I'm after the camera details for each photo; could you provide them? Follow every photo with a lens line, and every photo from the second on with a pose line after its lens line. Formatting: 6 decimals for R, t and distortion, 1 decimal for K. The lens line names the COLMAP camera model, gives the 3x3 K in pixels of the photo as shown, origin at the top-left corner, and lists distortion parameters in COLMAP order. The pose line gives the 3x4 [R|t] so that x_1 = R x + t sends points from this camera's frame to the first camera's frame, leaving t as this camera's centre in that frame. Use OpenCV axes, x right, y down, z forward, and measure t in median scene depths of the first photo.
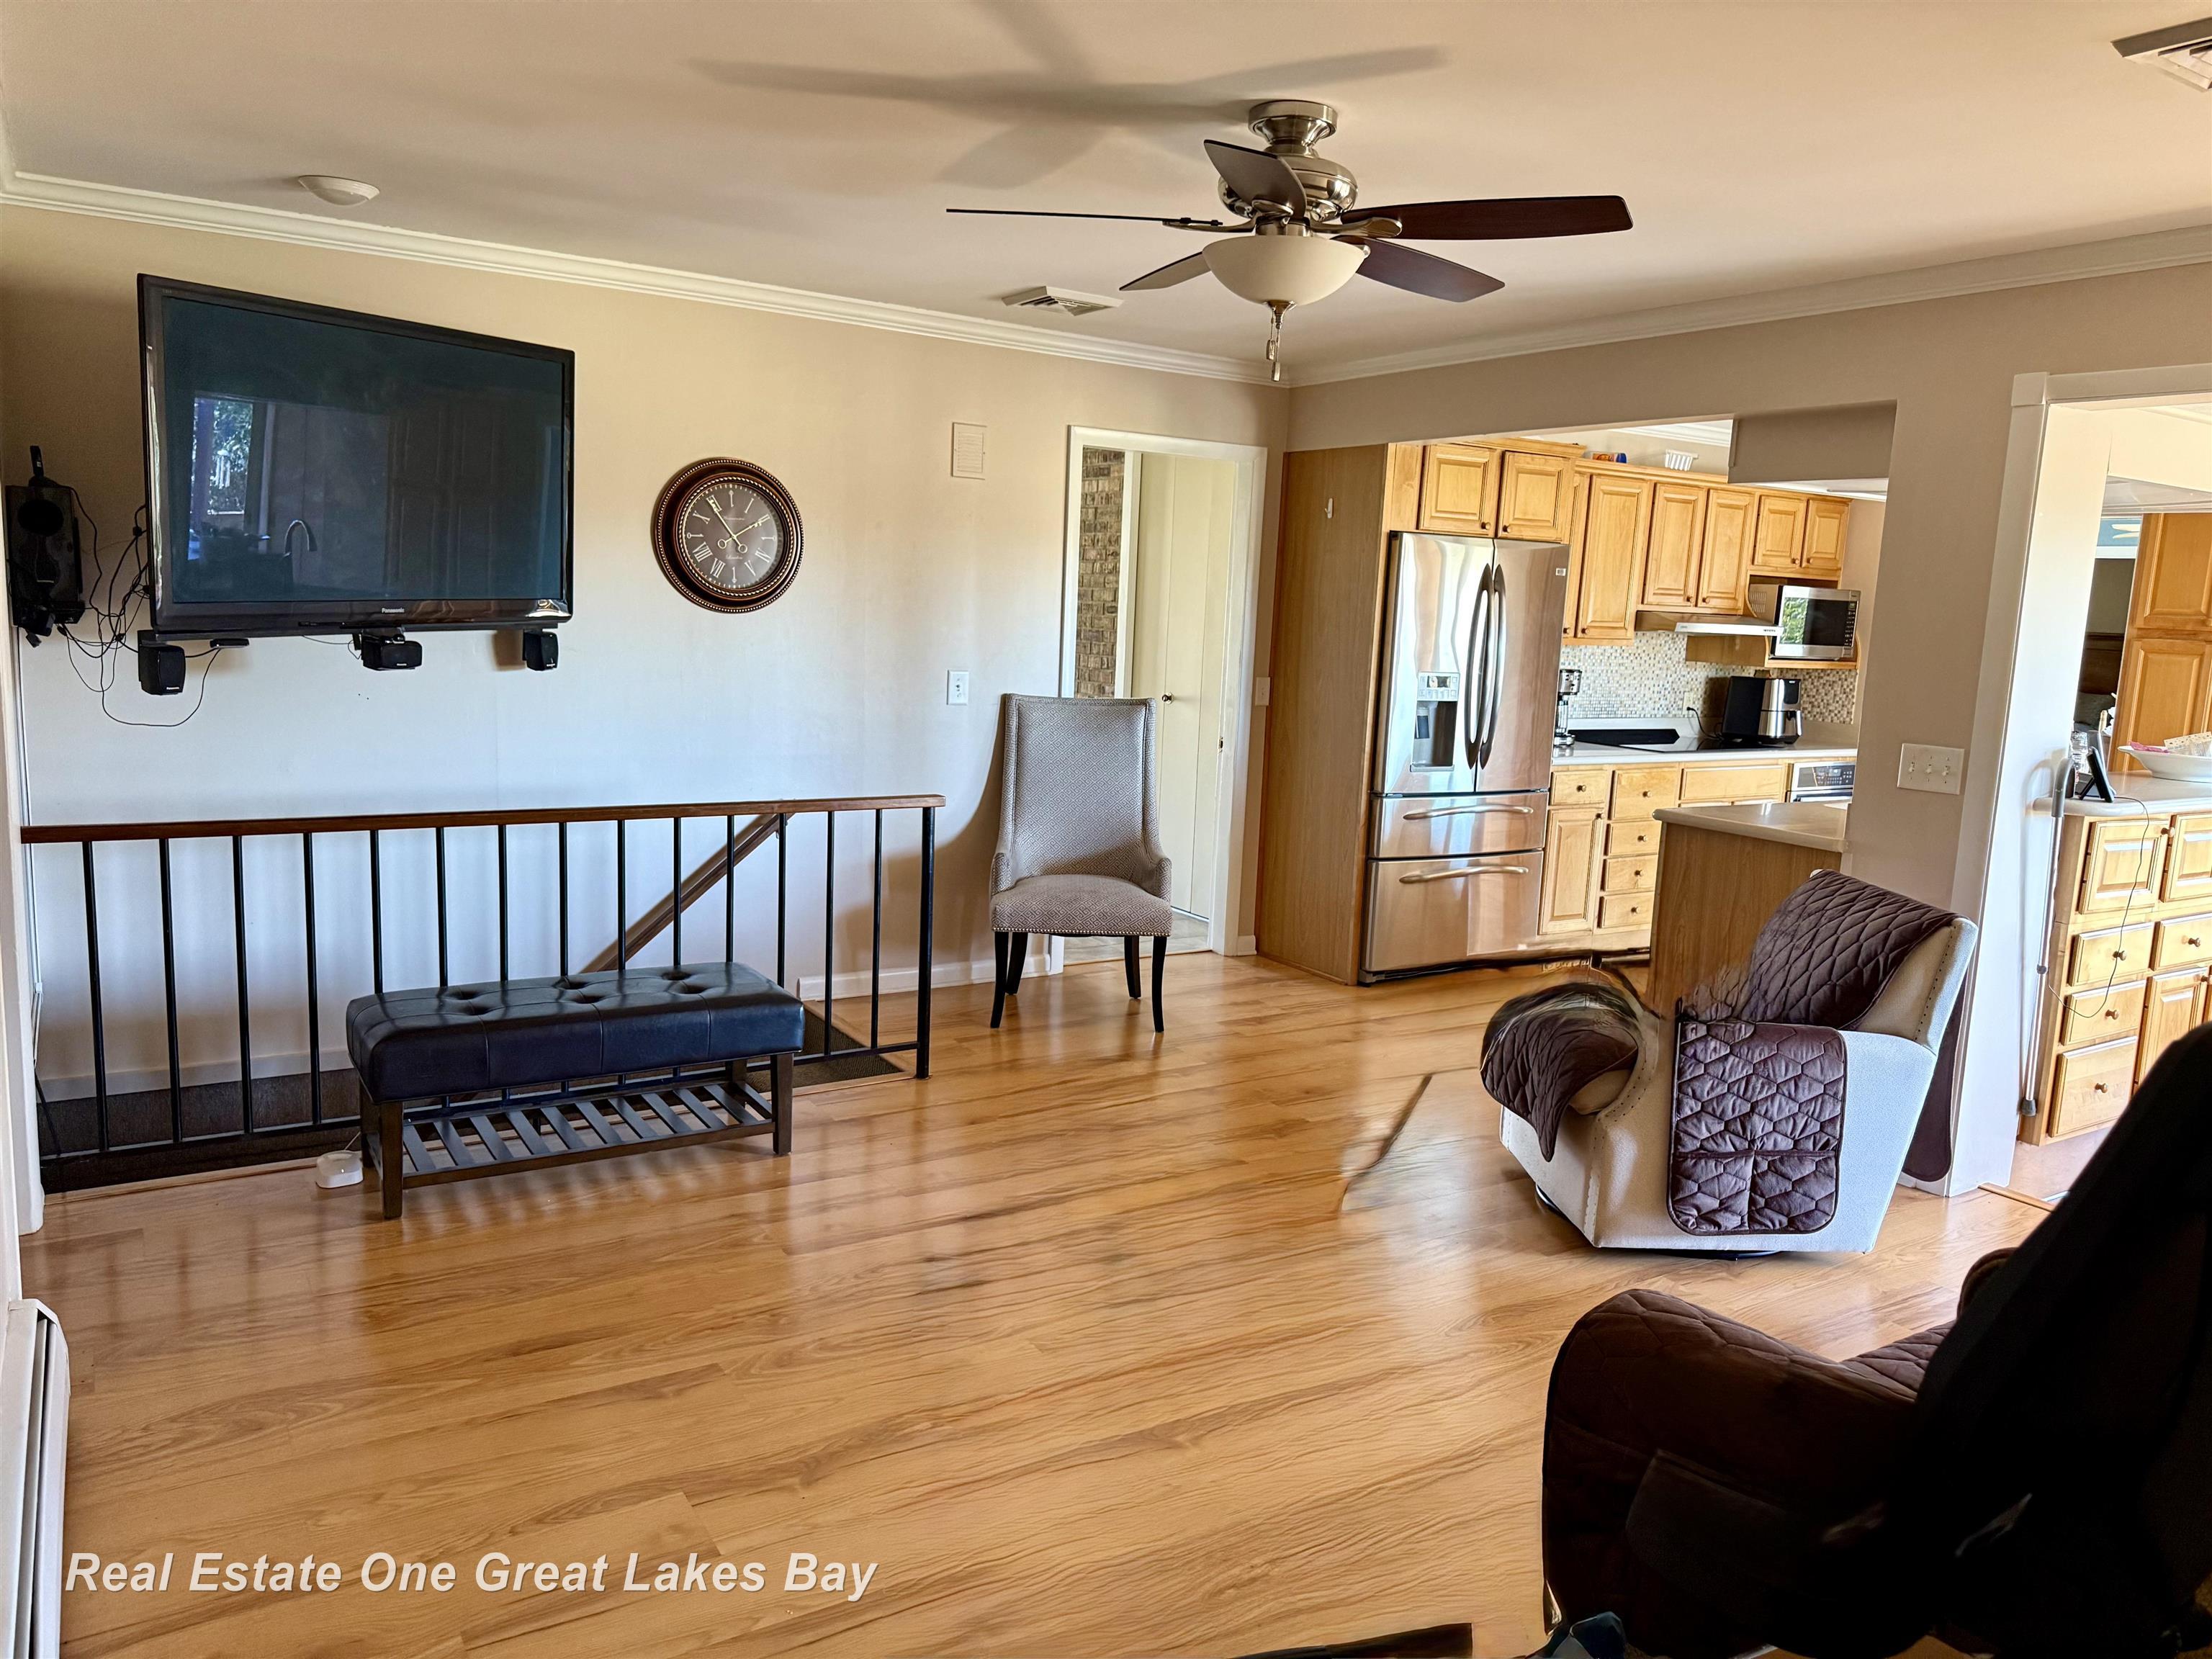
lens RADIAL K [[1595.9, 0, 1099.3], [0, 1595.9, 842.8], [0, 0, 1]] dist [0.006917, -0.003360]
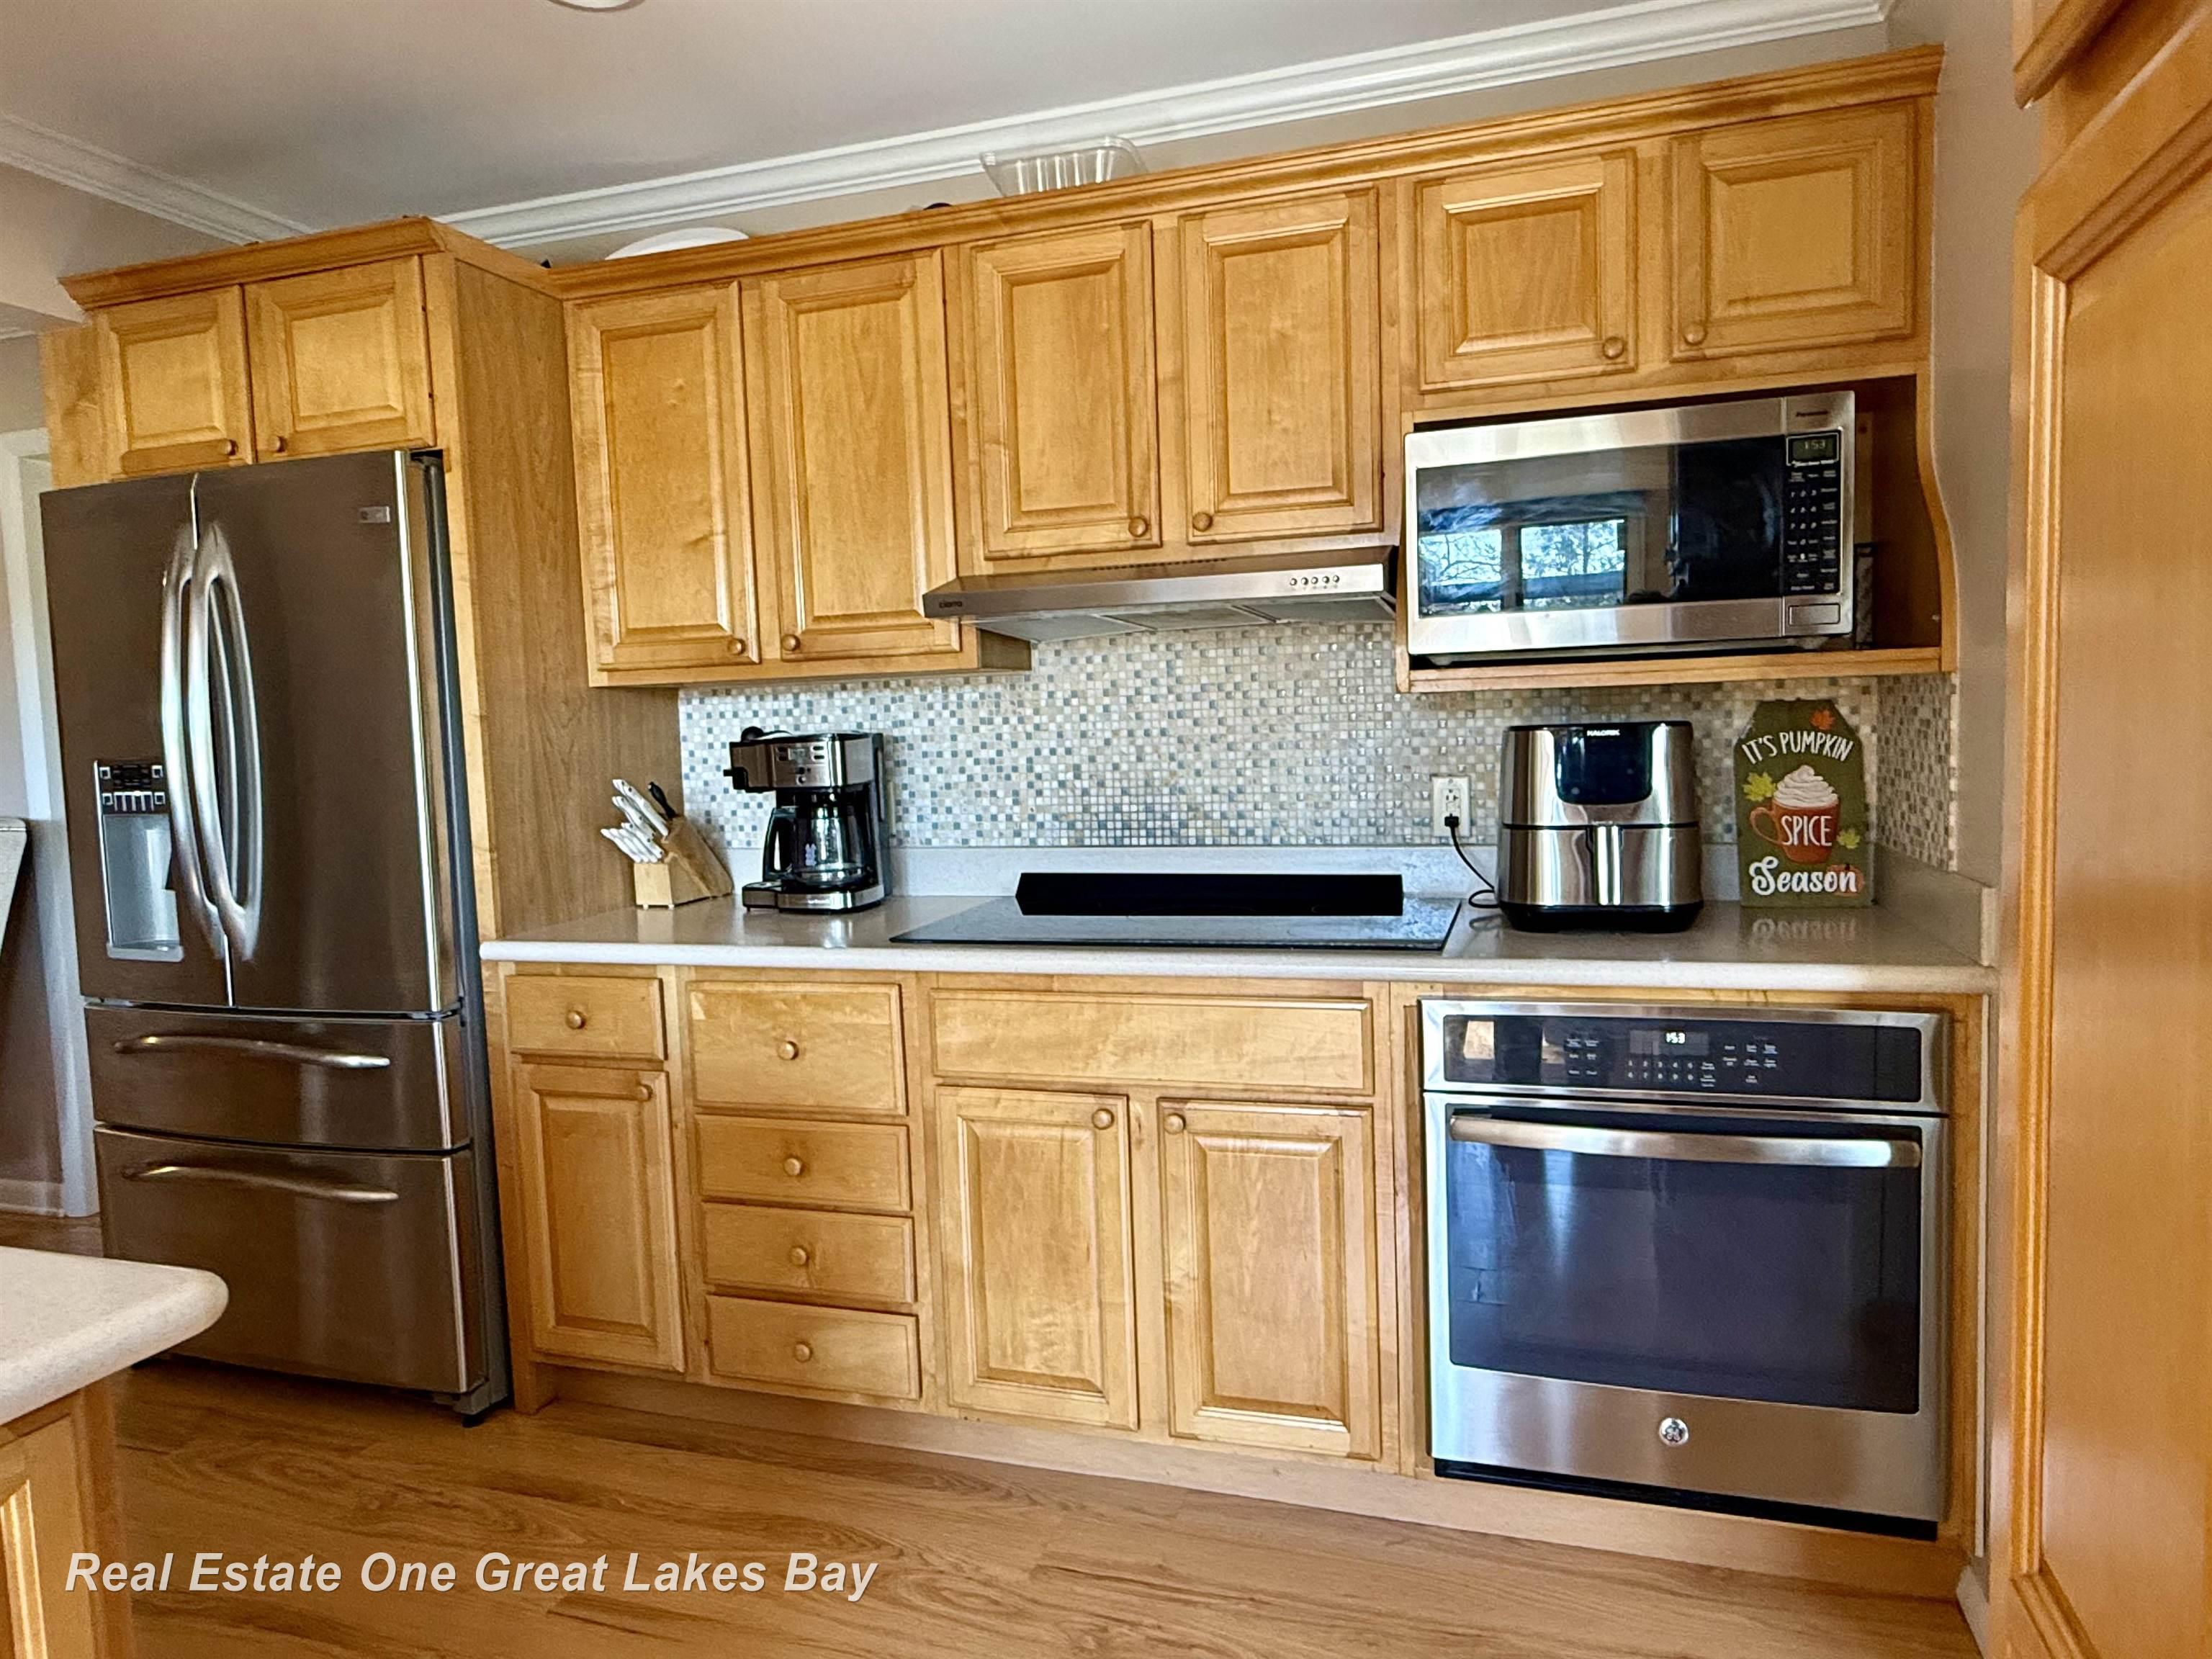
lens RADIAL K [[1391.9, 0, 1106.0], [0, 1391.9, 829.5], [0, 0, 1]] dist [-0.000247, 0.000599]
pose [[0.633698, -0.010638, -0.773508, 0.577548], [-0.053448, 0.996914, -0.057498, -0.061471], [0.771732, 0.077778, 0.631173, 0.757374]]
